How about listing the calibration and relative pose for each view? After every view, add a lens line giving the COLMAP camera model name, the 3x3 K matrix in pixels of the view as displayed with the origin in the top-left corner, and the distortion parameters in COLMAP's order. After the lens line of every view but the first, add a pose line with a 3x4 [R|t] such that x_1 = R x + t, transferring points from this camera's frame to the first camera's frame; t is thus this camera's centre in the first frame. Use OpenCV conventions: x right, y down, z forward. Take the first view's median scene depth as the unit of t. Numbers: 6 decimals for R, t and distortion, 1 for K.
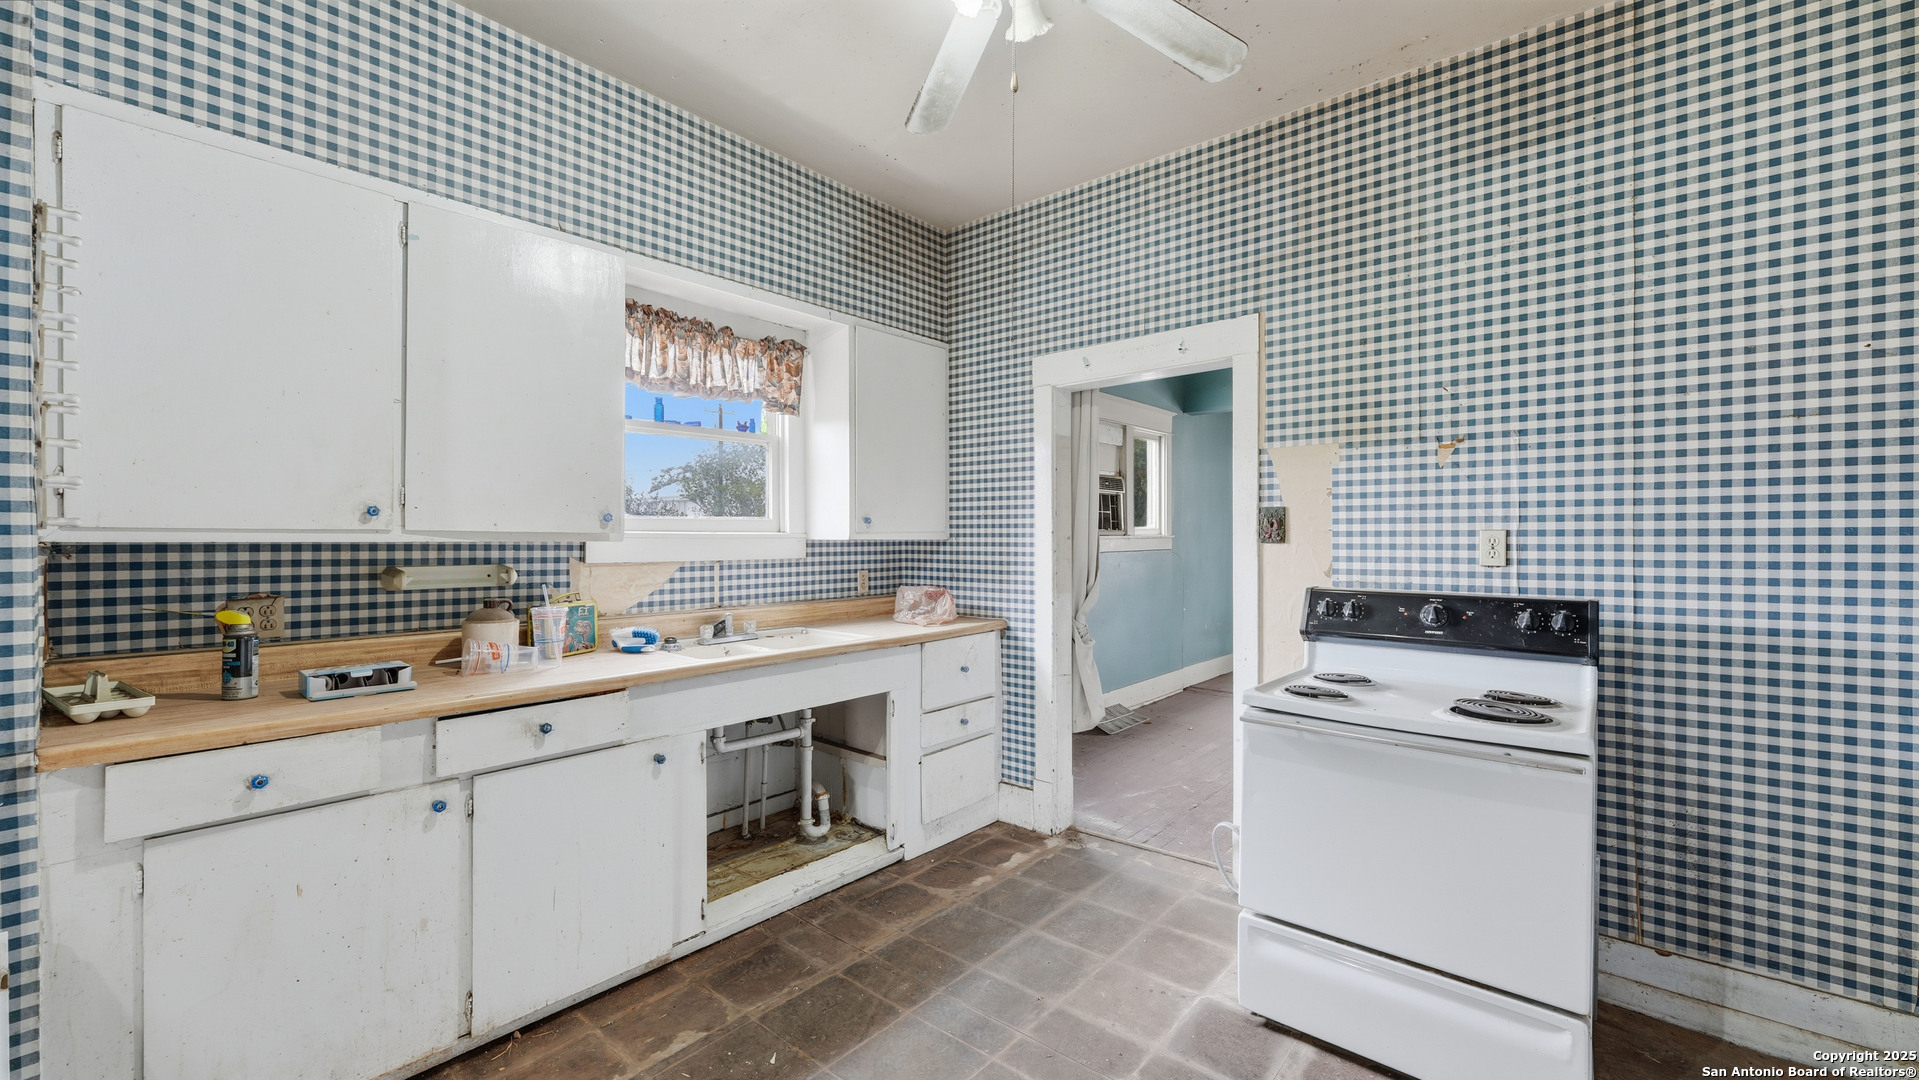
lens RADIAL K [[777.2, 0, 961.8], [0, 777.2, 537.5], [0, 0, 1]] dist [0.002371, -0.000335]
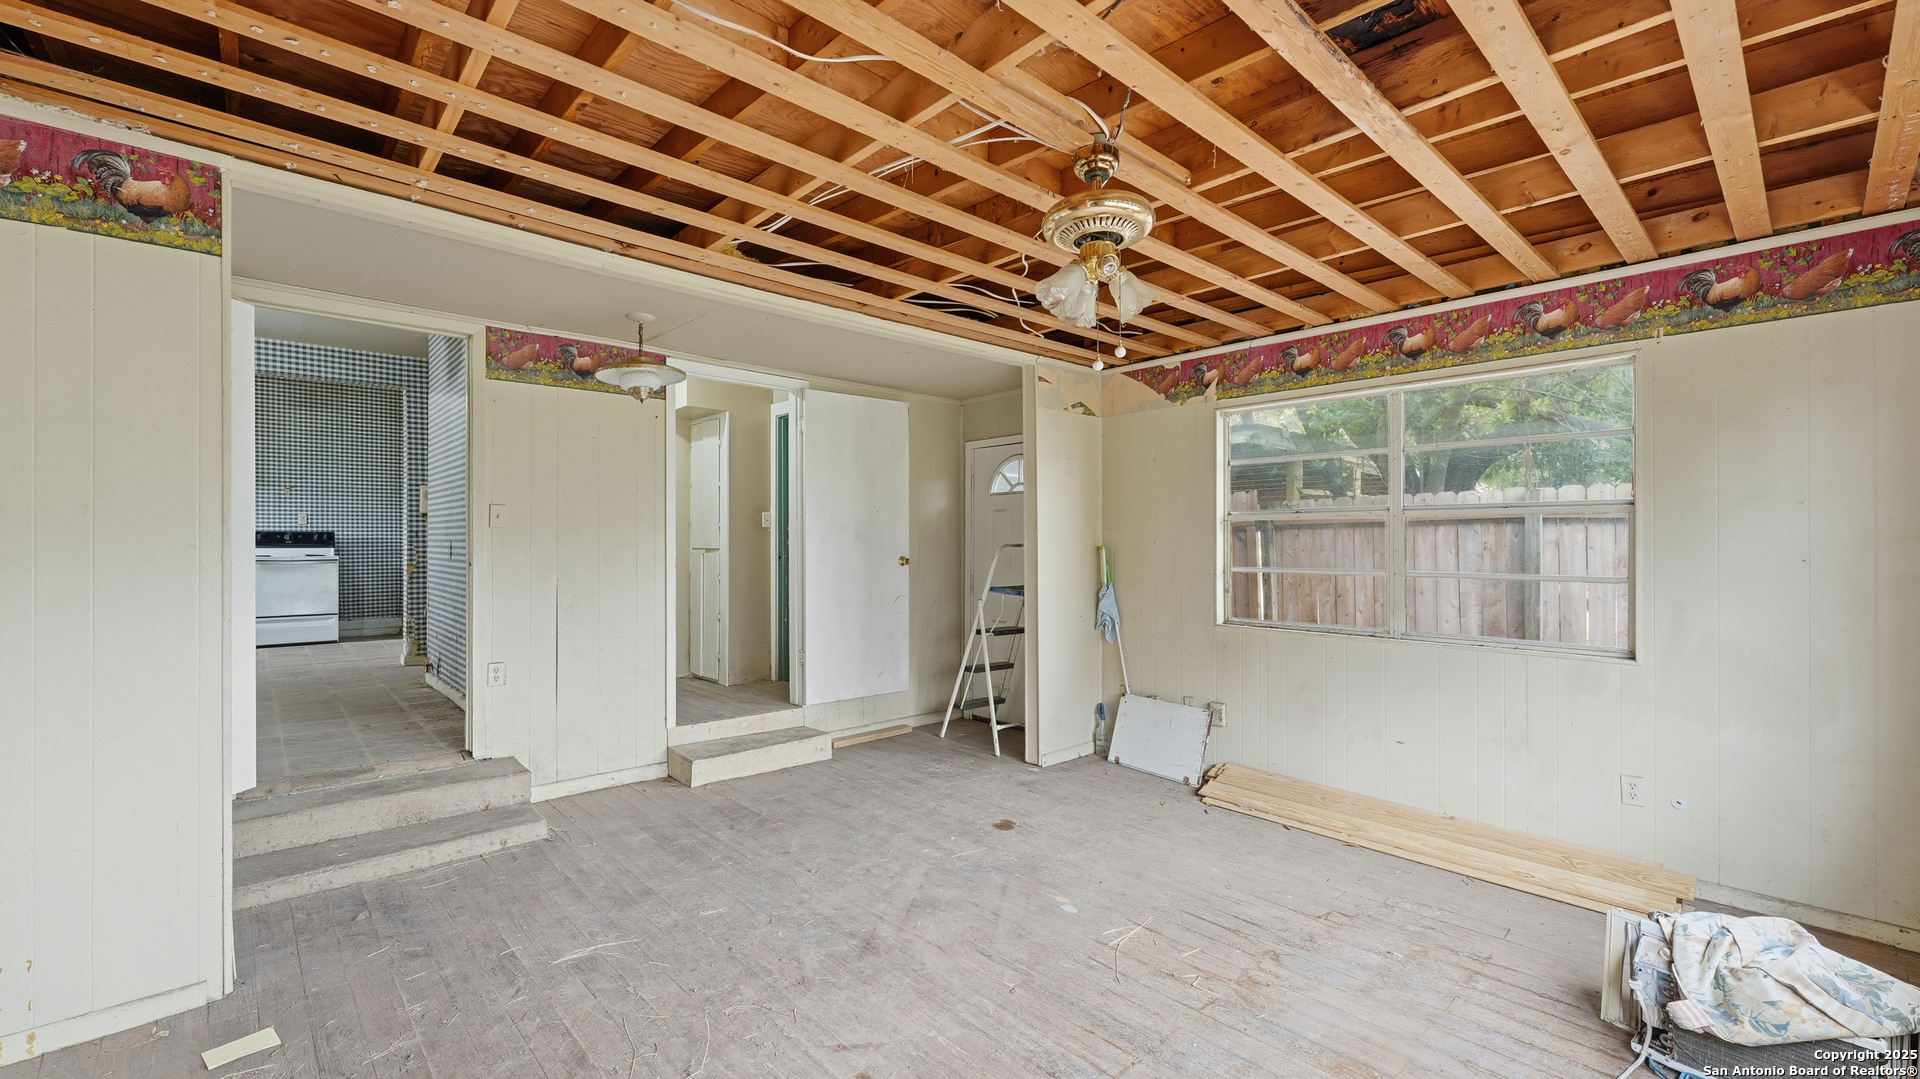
lens RADIAL K [[777.6, 0, 962.8], [0, 777.6, 529.9], [0, 0, 1]] dist [0.002371, -0.000335]
pose [[0.126454, -0.008469, 0.991936, -2.514433], [-0.002716, 0.999957, 0.008883, 0.025820], [-0.991969, -0.003817, 0.126425, -2.482958]]
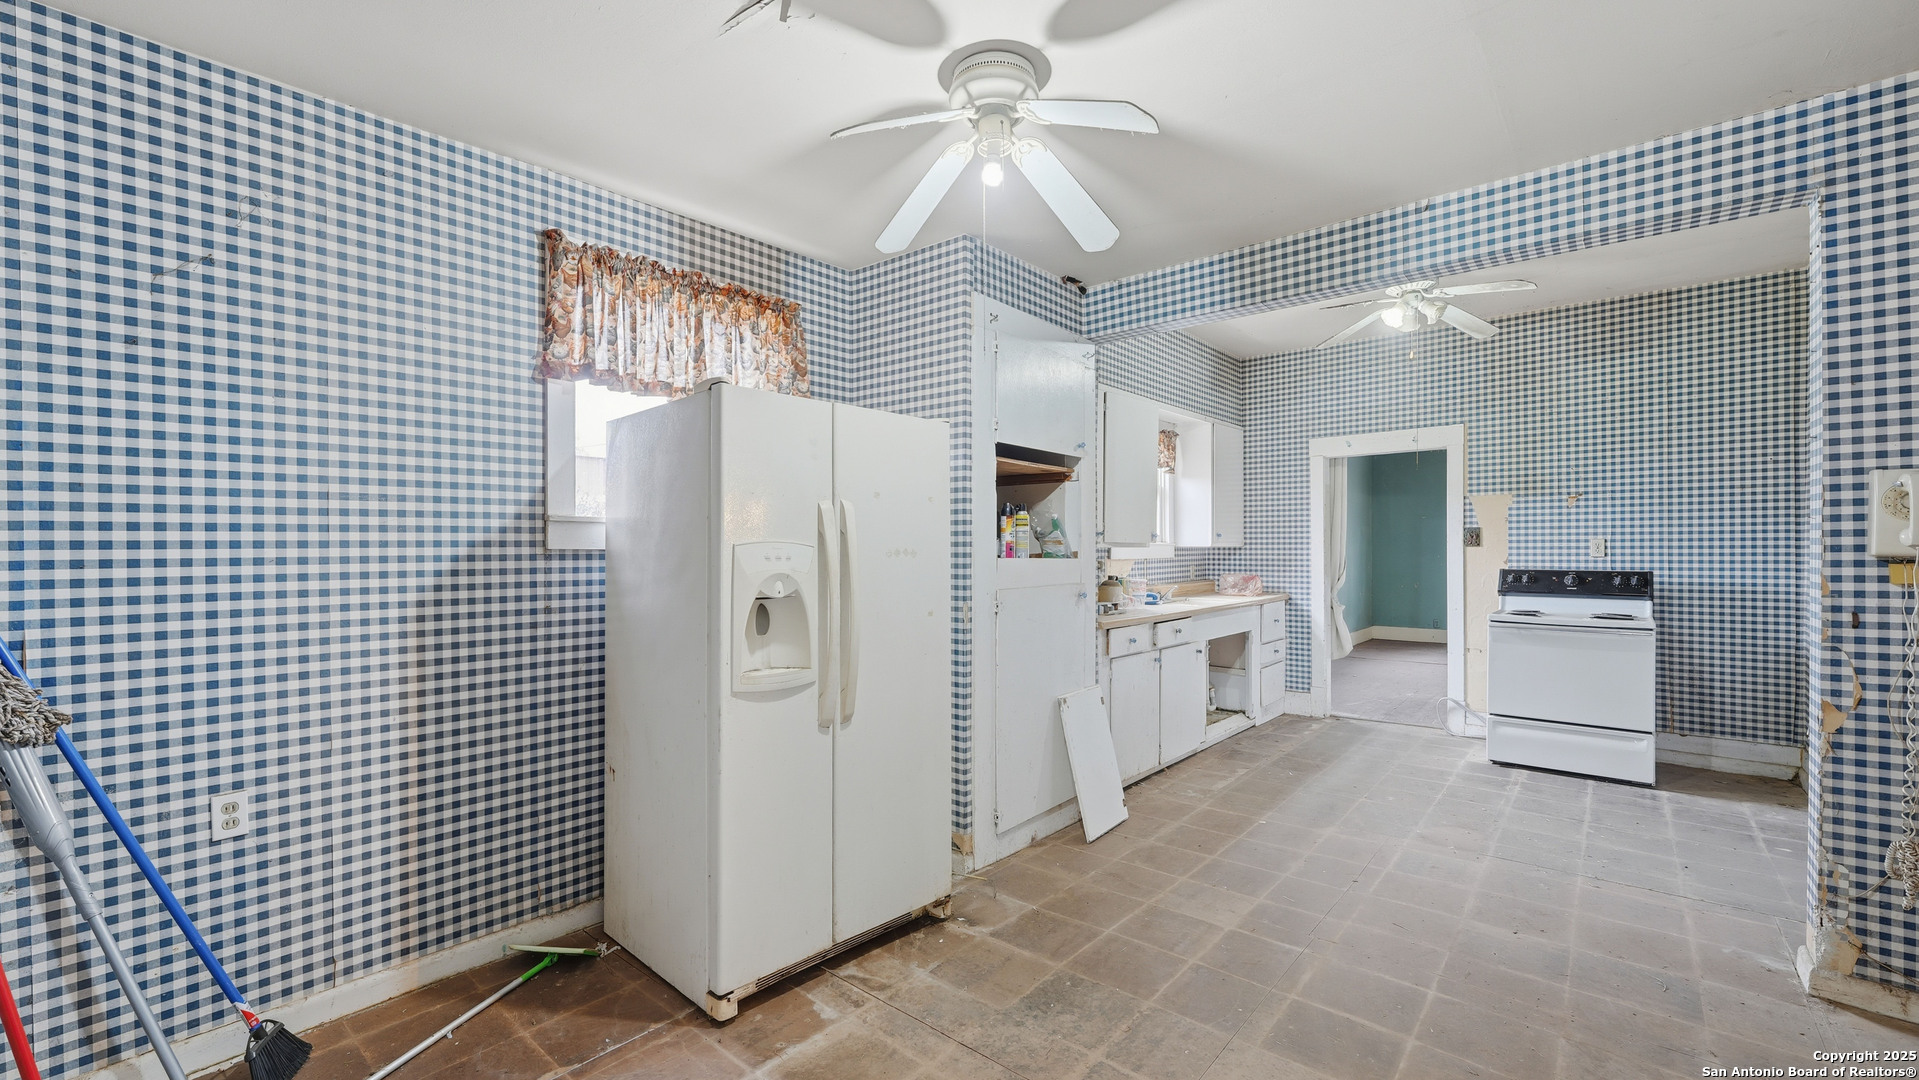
lens RADIAL K [[777.2, 0, 967.6], [0, 777.2, 546.5], [0, 0, 1]] dist [0.002371, -0.000335]
pose [[0.999986, -0.005370, 0.000135, -1.007206], [0.005371, 0.999985, -0.001285, 0.003680], [-0.000128, 0.001285, 0.999999, -1.079525]]
